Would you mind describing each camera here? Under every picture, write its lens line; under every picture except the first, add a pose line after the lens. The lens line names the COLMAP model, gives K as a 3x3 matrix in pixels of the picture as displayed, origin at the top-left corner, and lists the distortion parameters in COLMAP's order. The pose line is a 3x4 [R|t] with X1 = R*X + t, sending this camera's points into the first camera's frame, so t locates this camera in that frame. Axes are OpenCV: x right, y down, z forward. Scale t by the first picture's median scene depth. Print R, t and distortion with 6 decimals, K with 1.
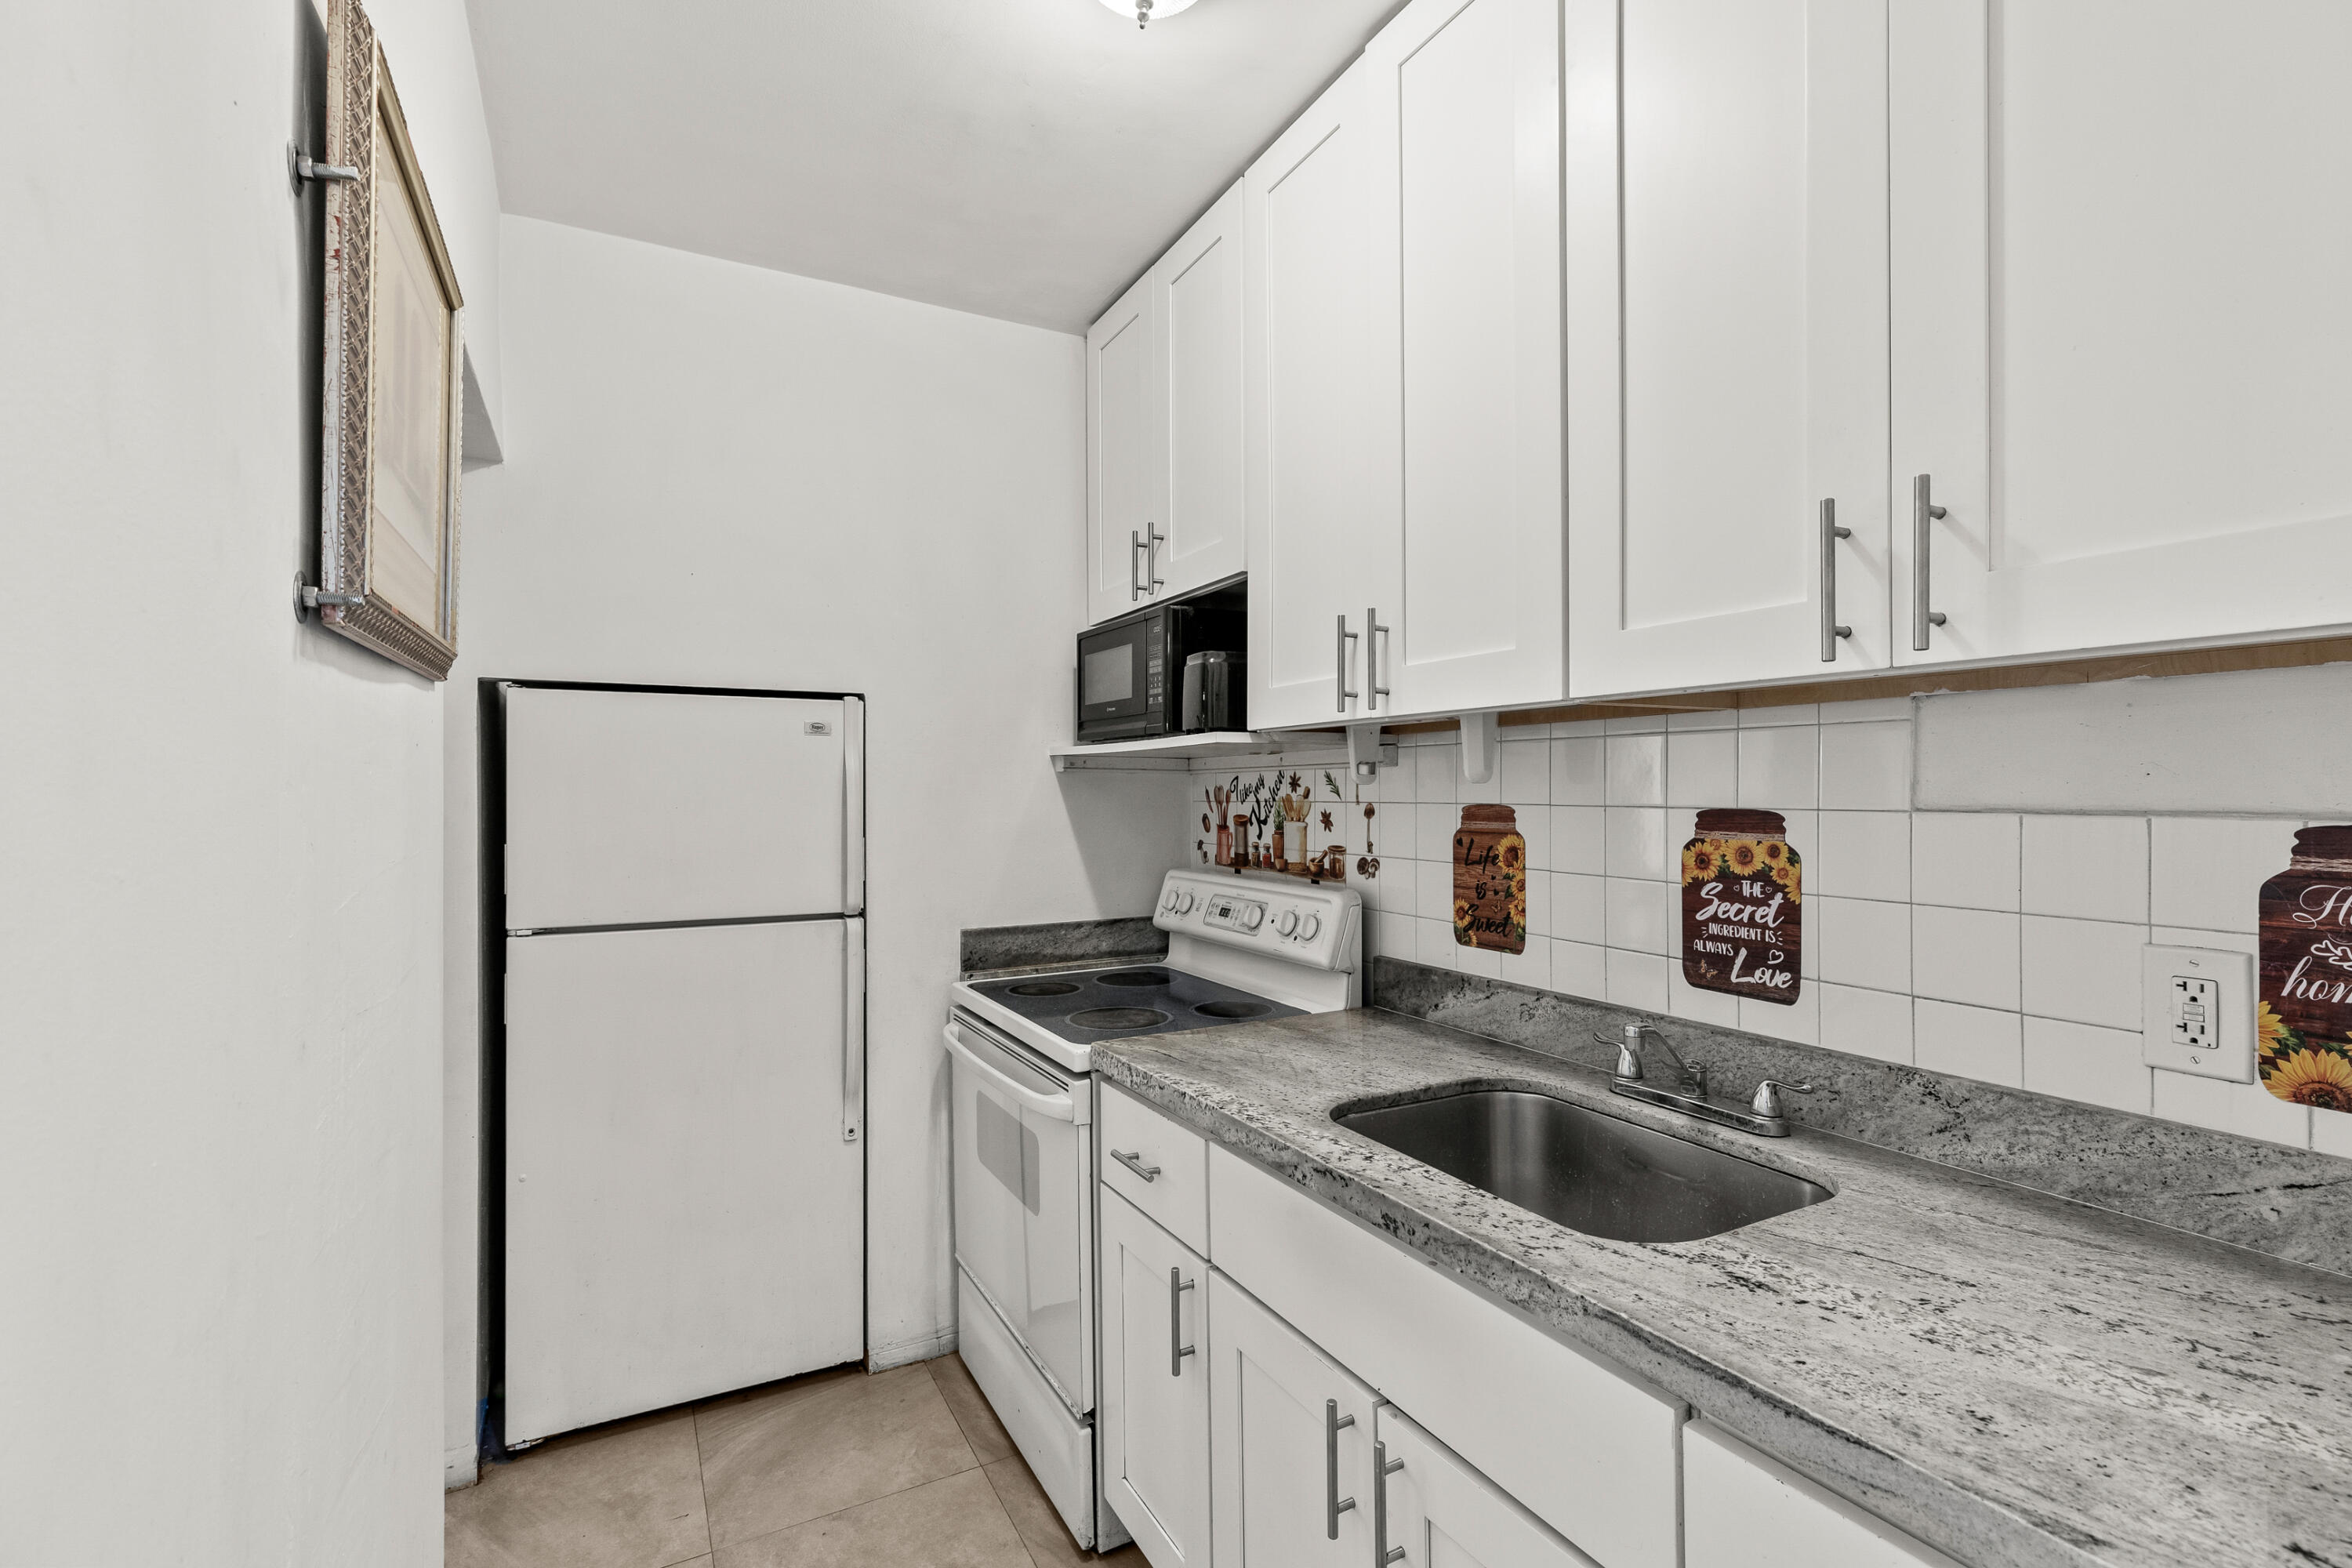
lens RADIAL K [[1107.1, 0, 1268.1], [0, 1107.1, 782.0], [0, 0, 1]] dist [0.008395, -0.000547]
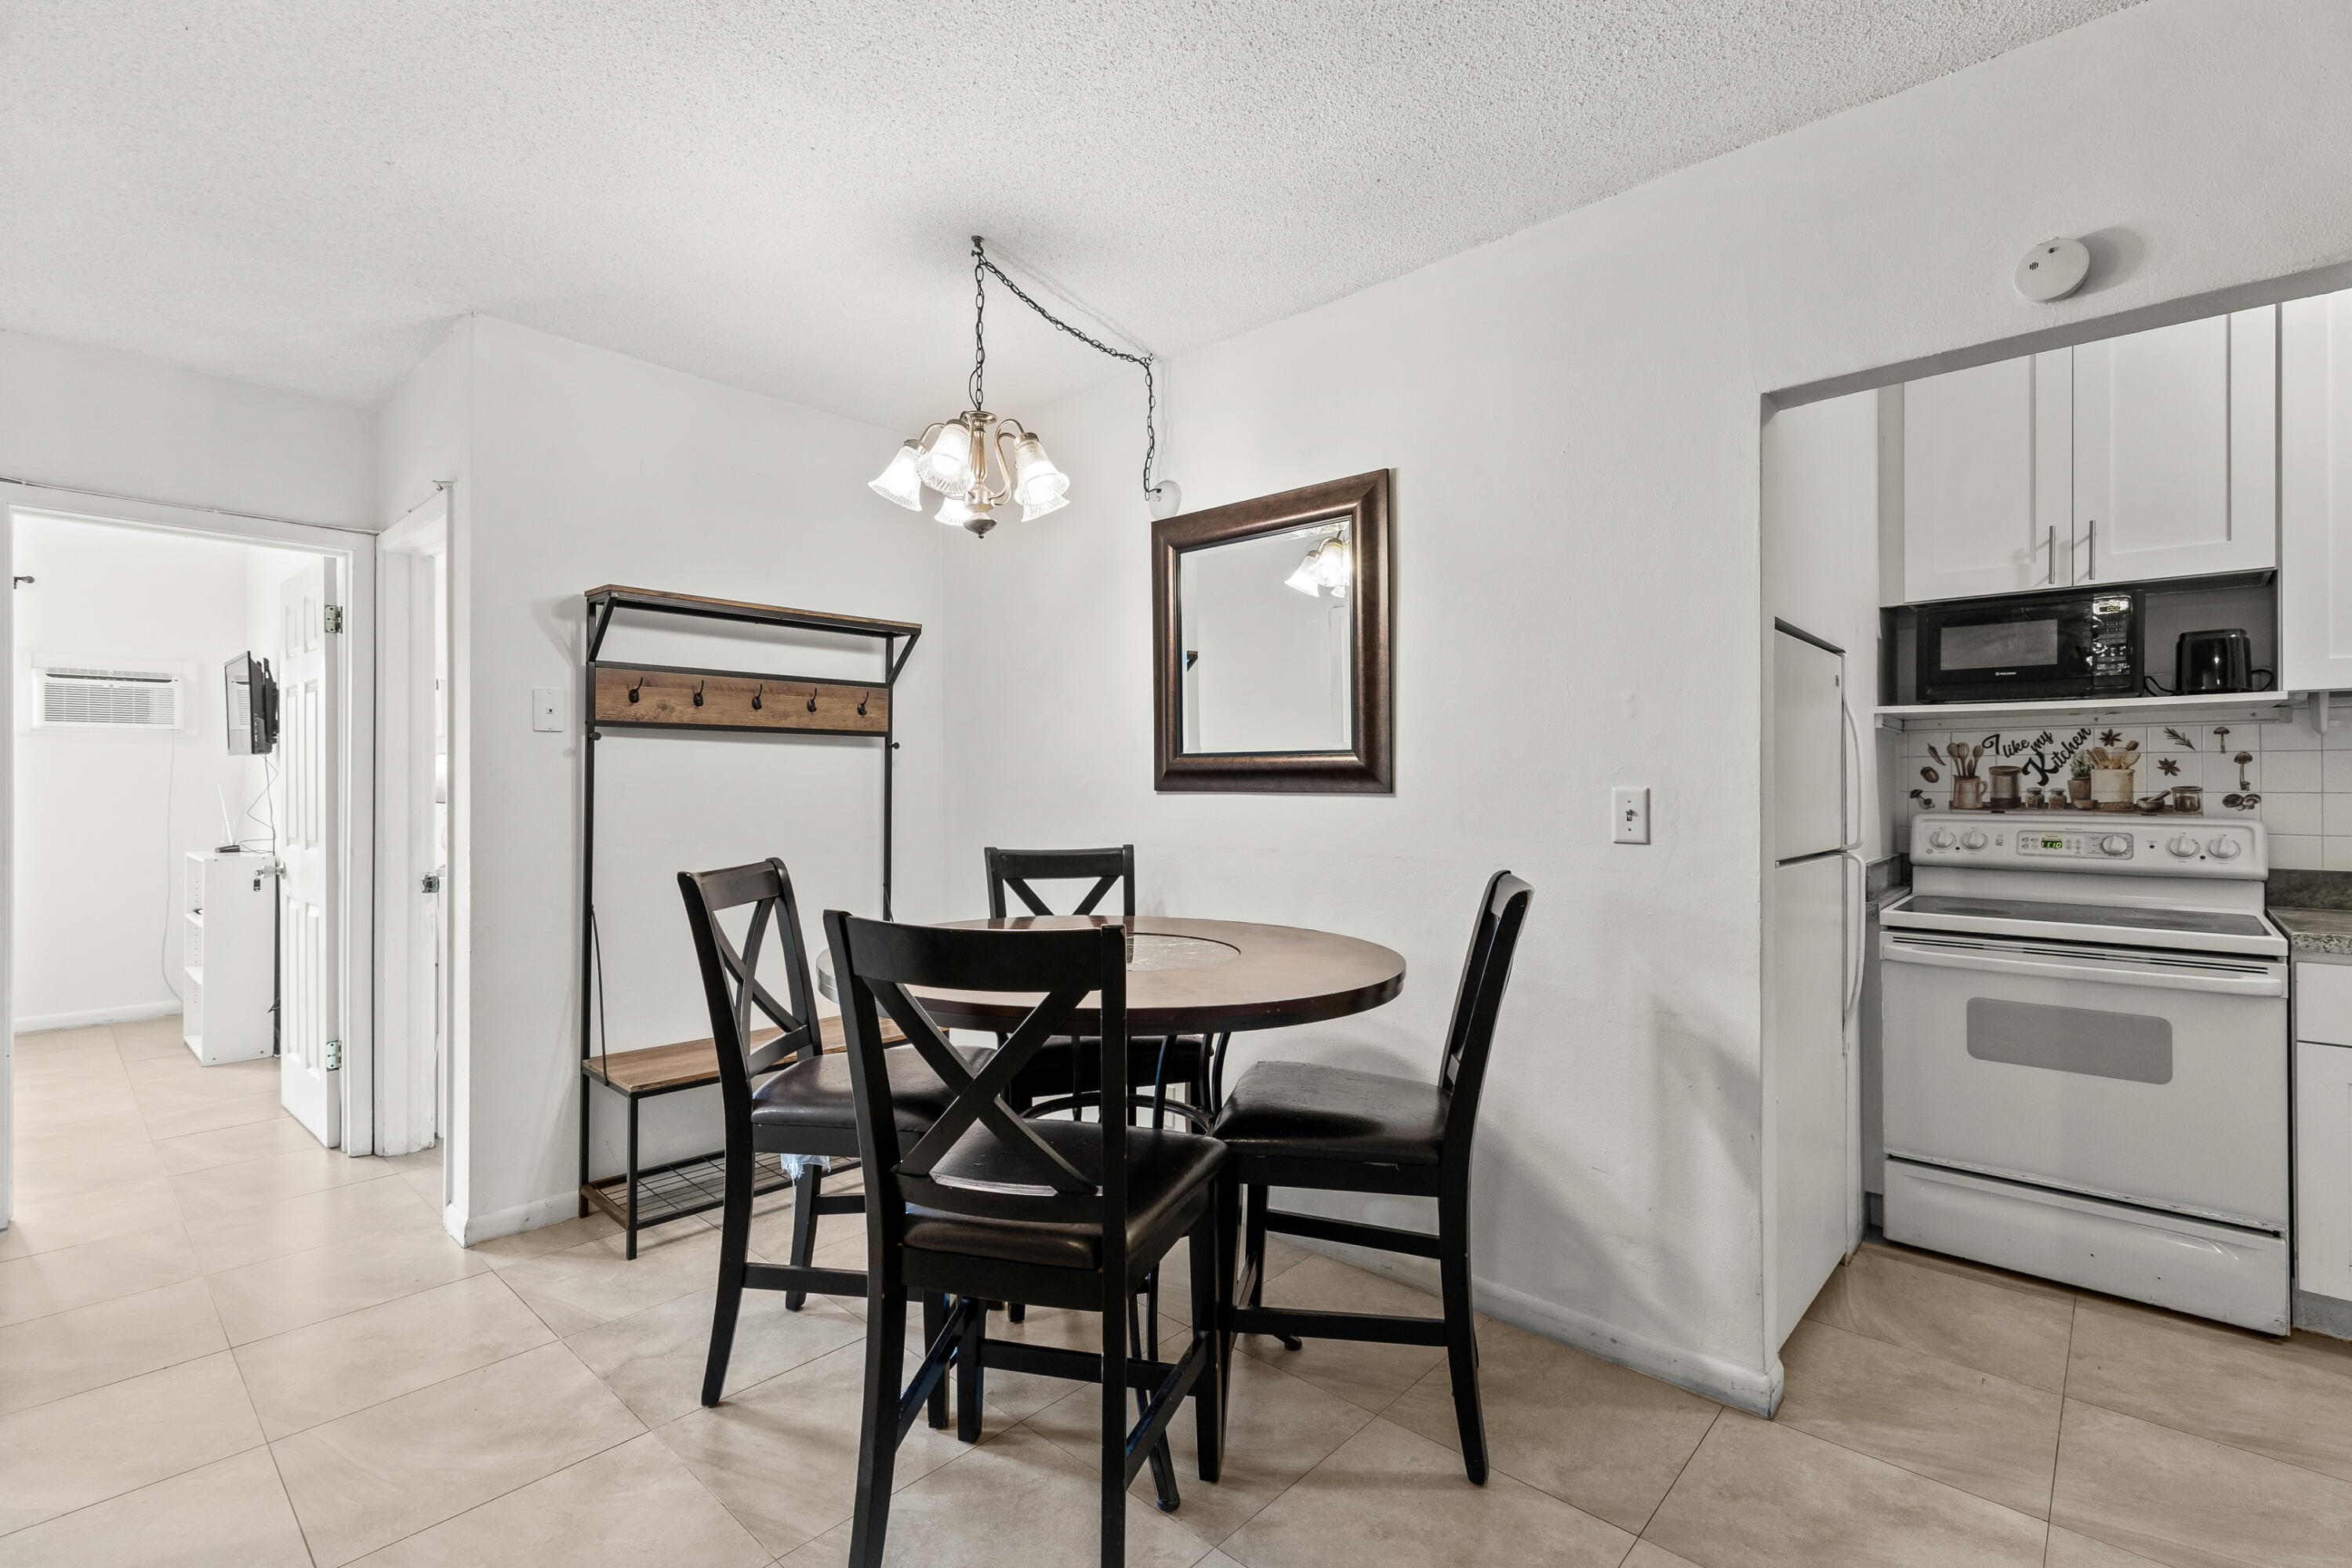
lens RADIAL K [[1053.5, 0, 1319.4], [0, 1053.5, 776.3], [0, 0, 1]] dist [-0.000406, -0.000271]
pose [[0.936946, 0.004849, 0.349442, -1.515466], [-0.005776, 0.999982, 0.001611, 0.058163], [-0.349428, -0.003528, 0.936957, 0.248125]]
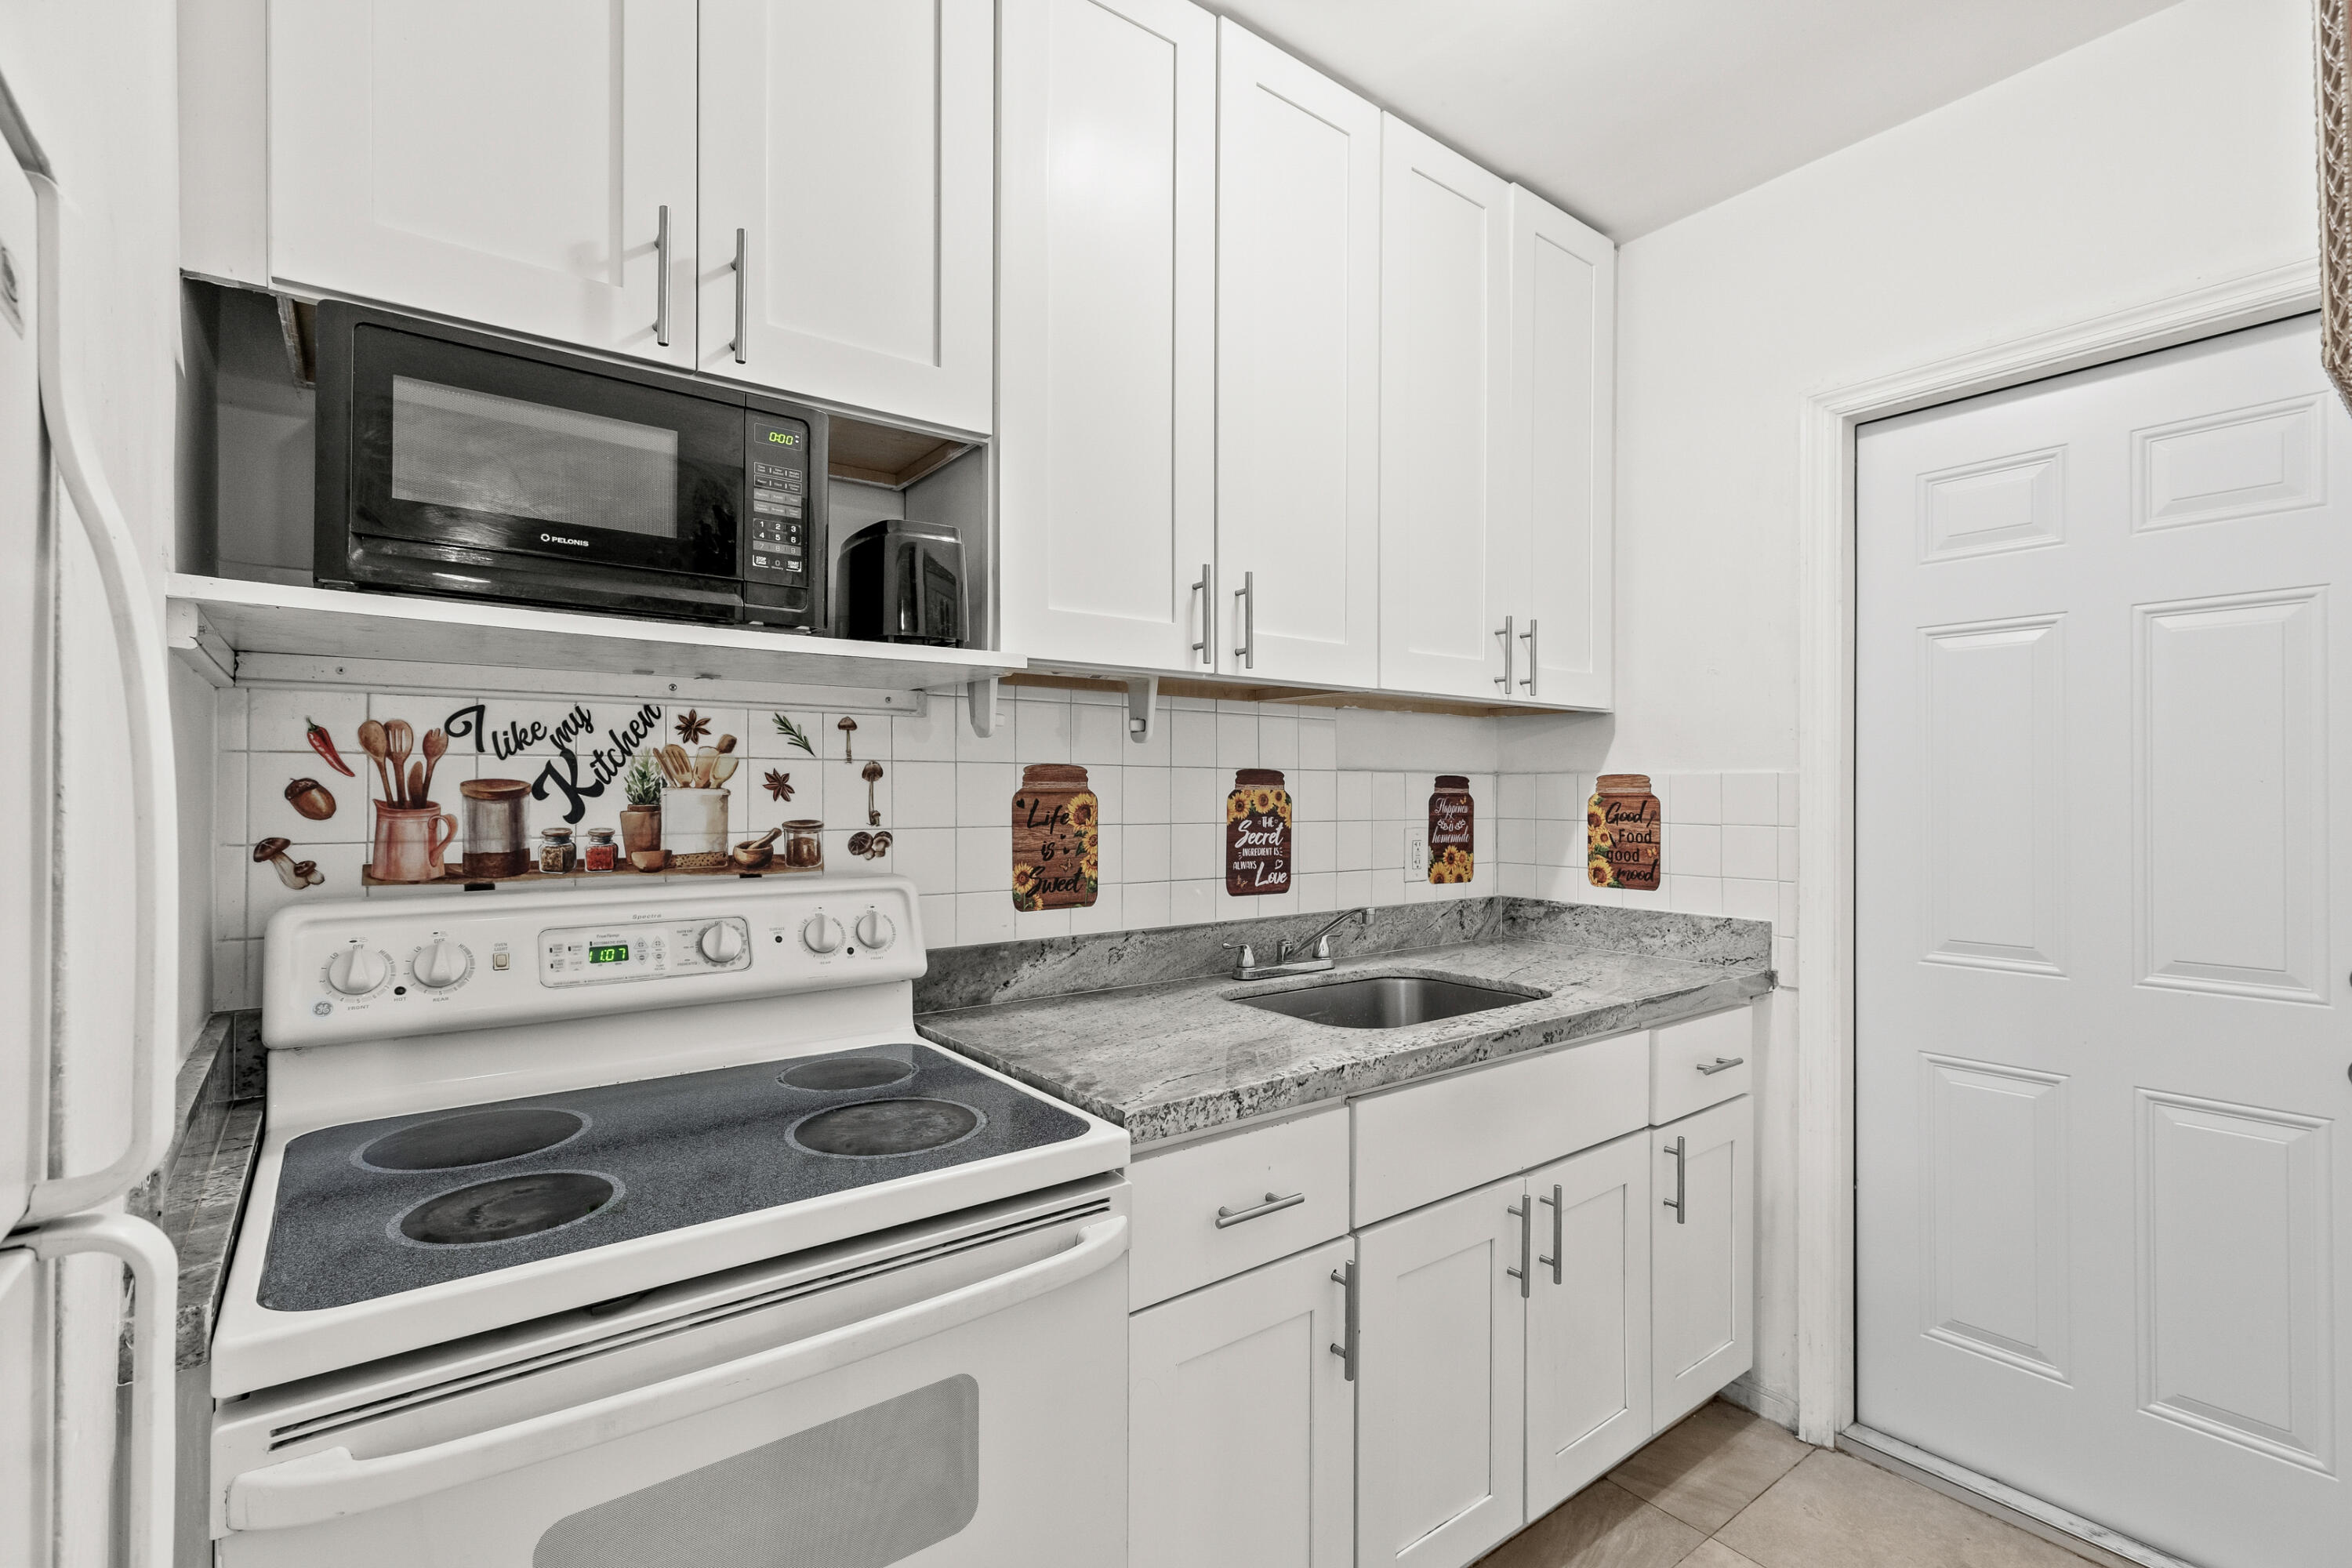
lens RADIAL K [[990.5, 0, 1008.8], [0, 990.5, 796.7], [0, 0, 1]] dist [0.000065, 0.000138]
pose [[-0.024715, -0.015865, 0.999569, -0.676231], [-0.018028, 0.999719, 0.015422, 0.035128], [-0.999532, -0.017639, -0.024994, 1.031573]]
